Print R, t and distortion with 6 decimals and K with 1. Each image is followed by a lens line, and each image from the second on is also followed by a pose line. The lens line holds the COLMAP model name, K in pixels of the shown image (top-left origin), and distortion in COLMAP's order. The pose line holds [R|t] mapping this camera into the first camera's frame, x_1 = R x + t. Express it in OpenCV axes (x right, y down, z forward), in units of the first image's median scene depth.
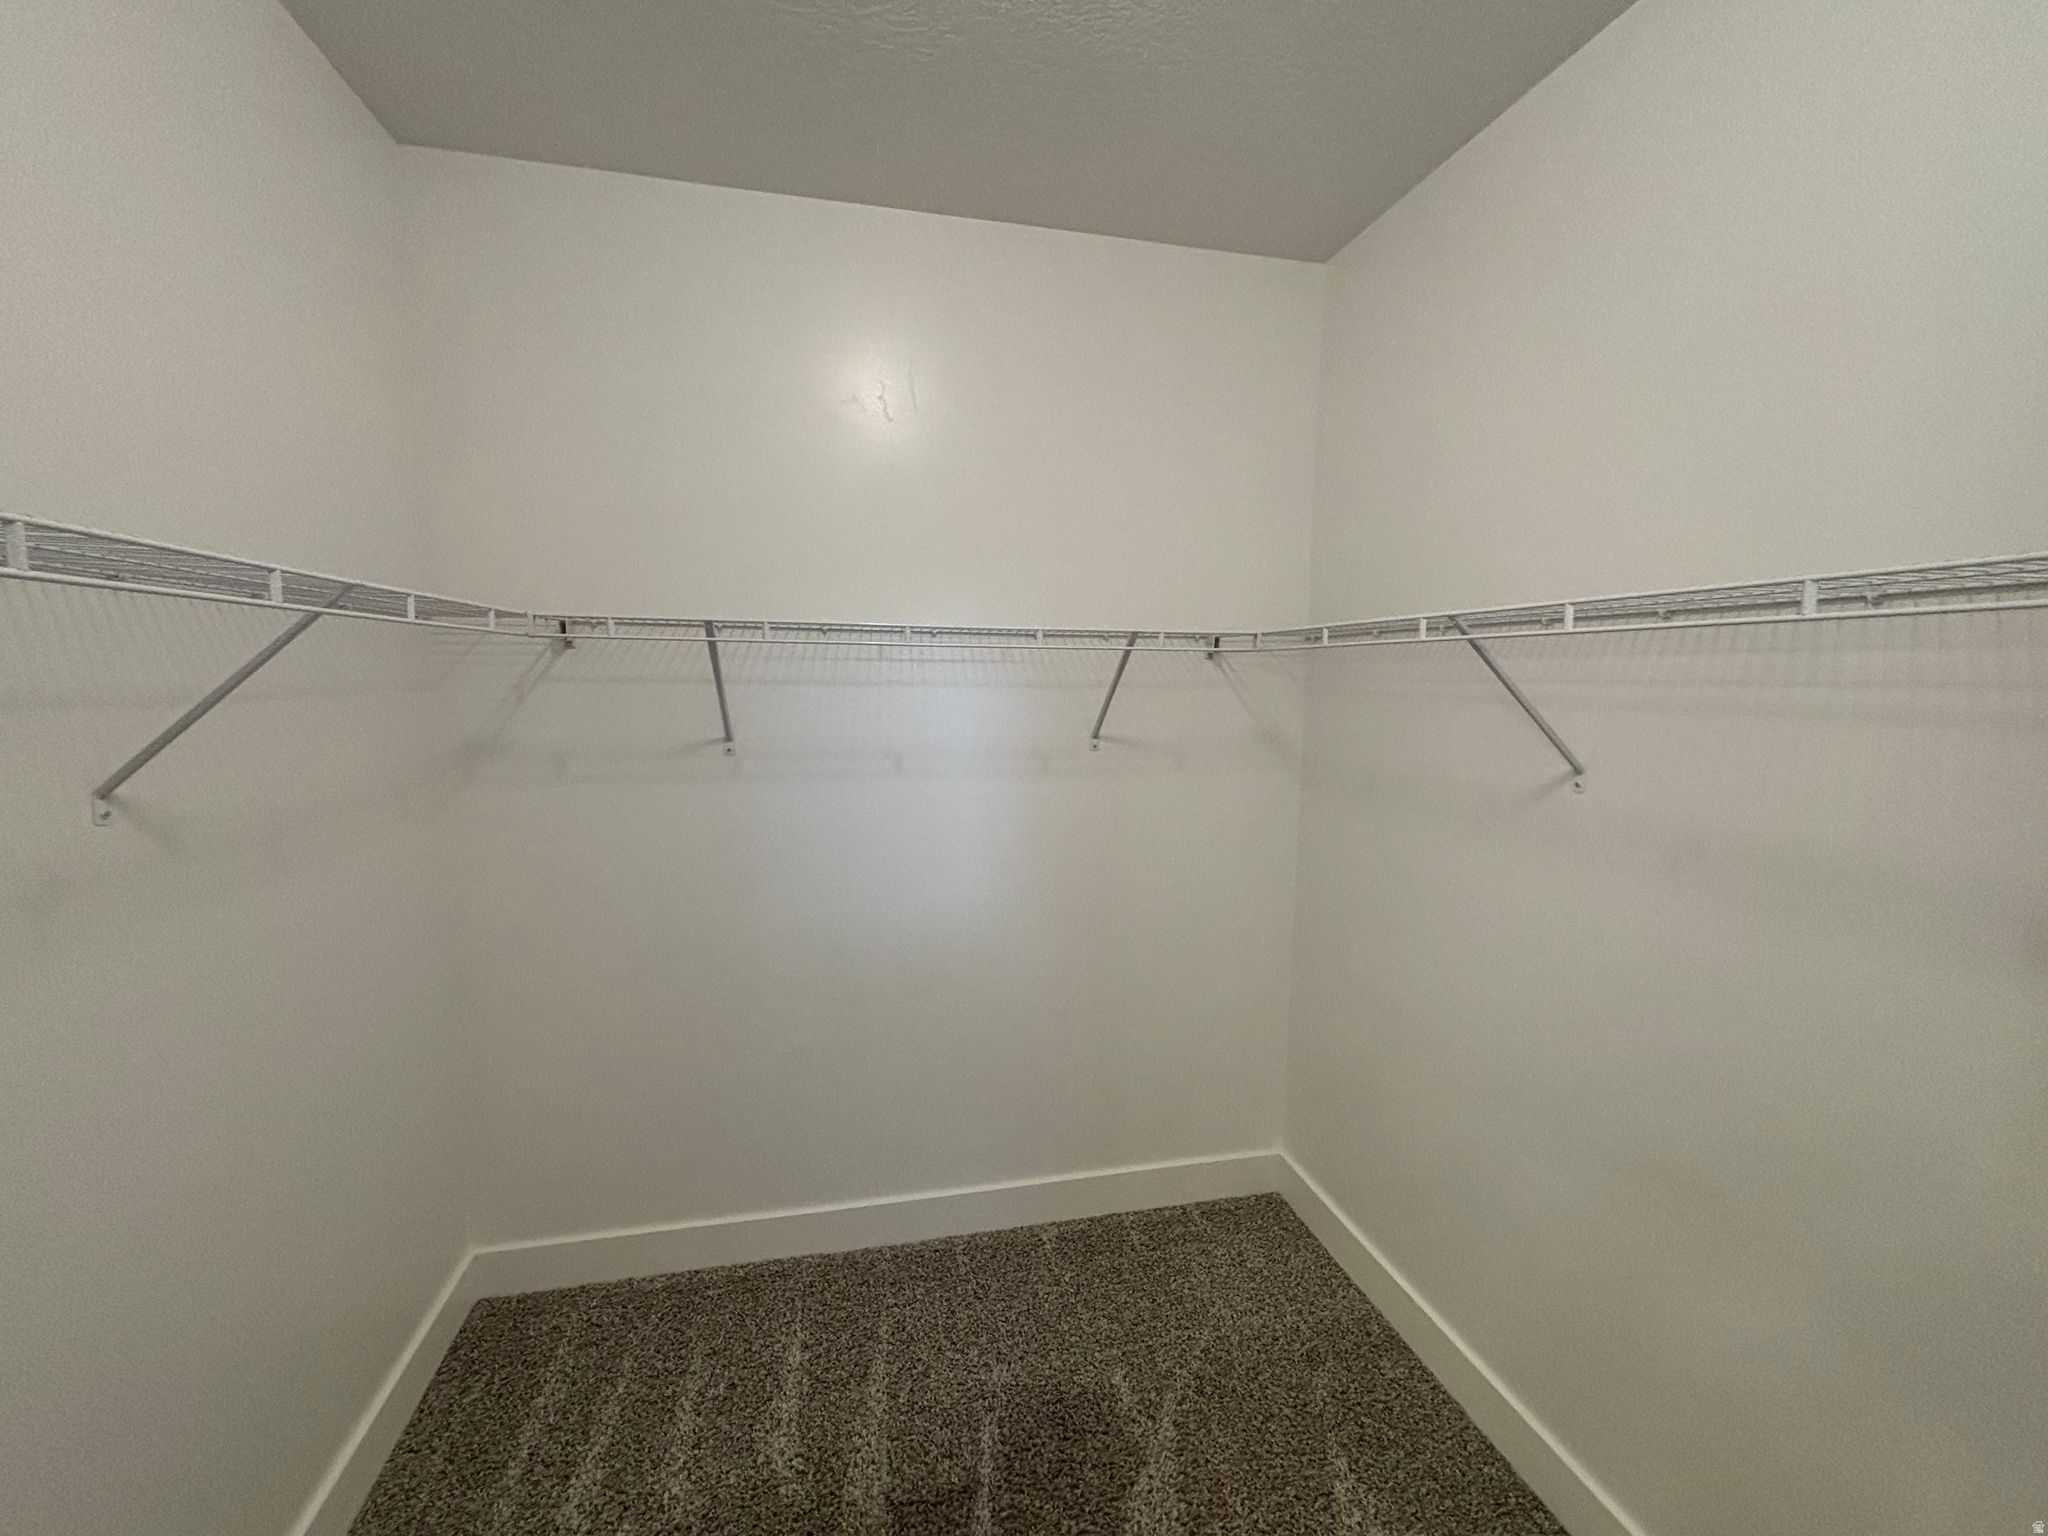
lens RADIAL K [[820.0, 0, 1020.8], [0, 820.0, 768.5], [0, 0, 1]] dist [-0.001634, 0.000128]
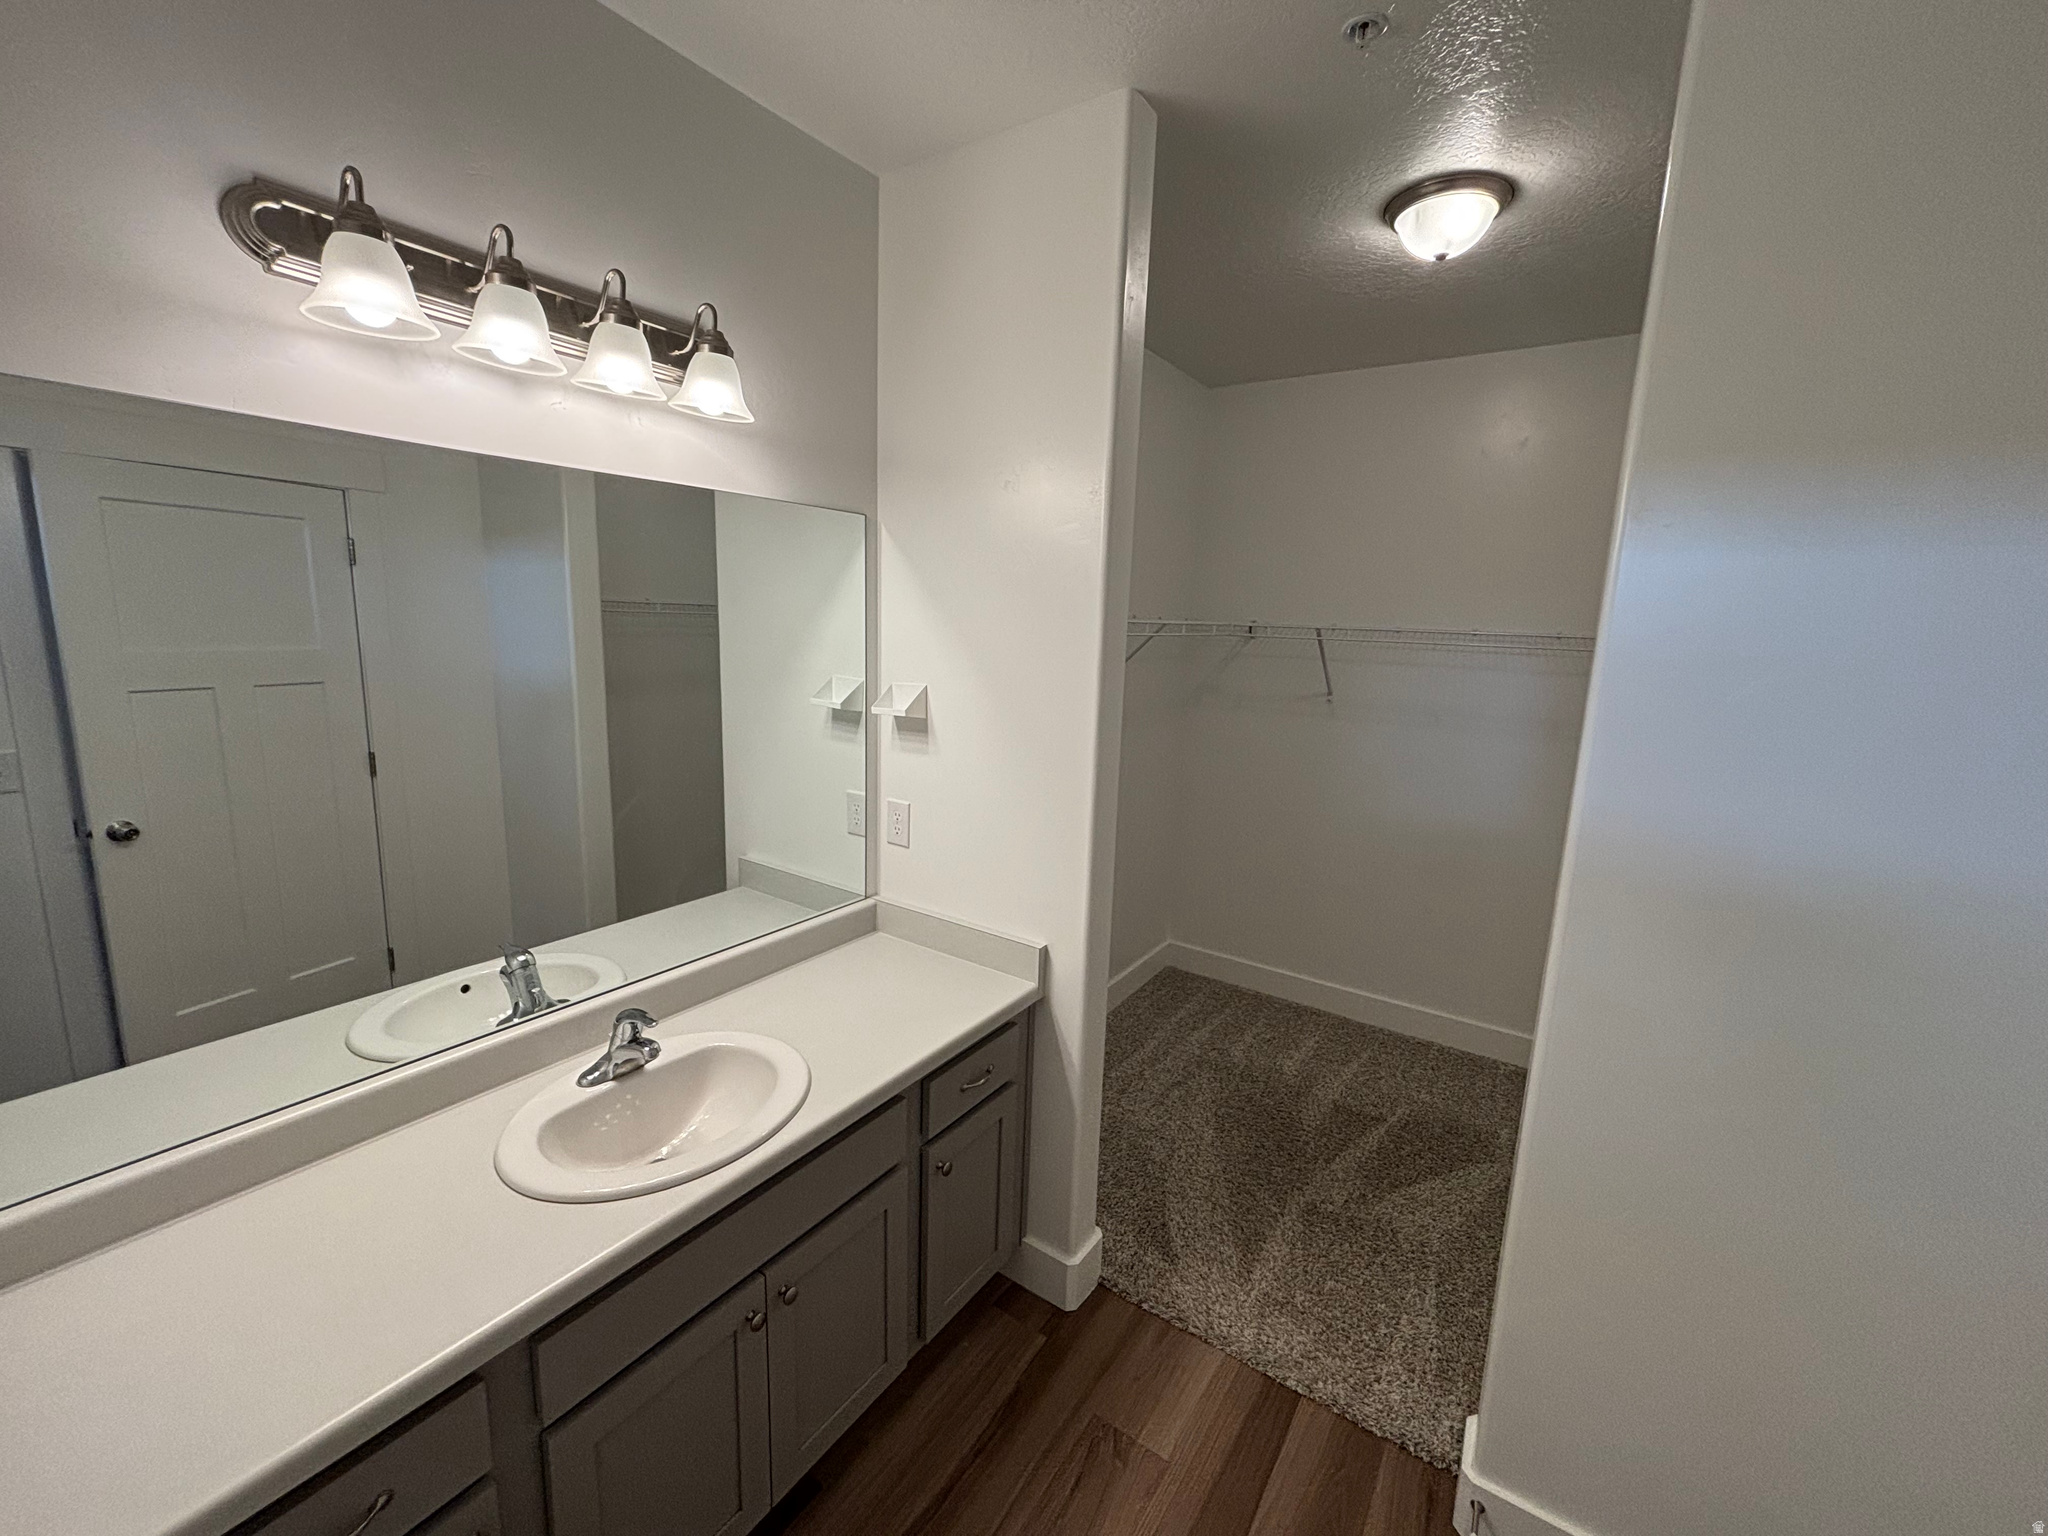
lens RADIAL K [[820.0, 0, 1020.8], [0, 820.0, 768.5], [0, 0, 1]] dist [-0.001634, 0.000128]
pose [[0.682093, 0.147403, -0.716255, 0.498191], [-0.107545, 0.989044, 0.101127, 0.015272], [0.723314, 0.008052, 0.690472, -0.709796]]
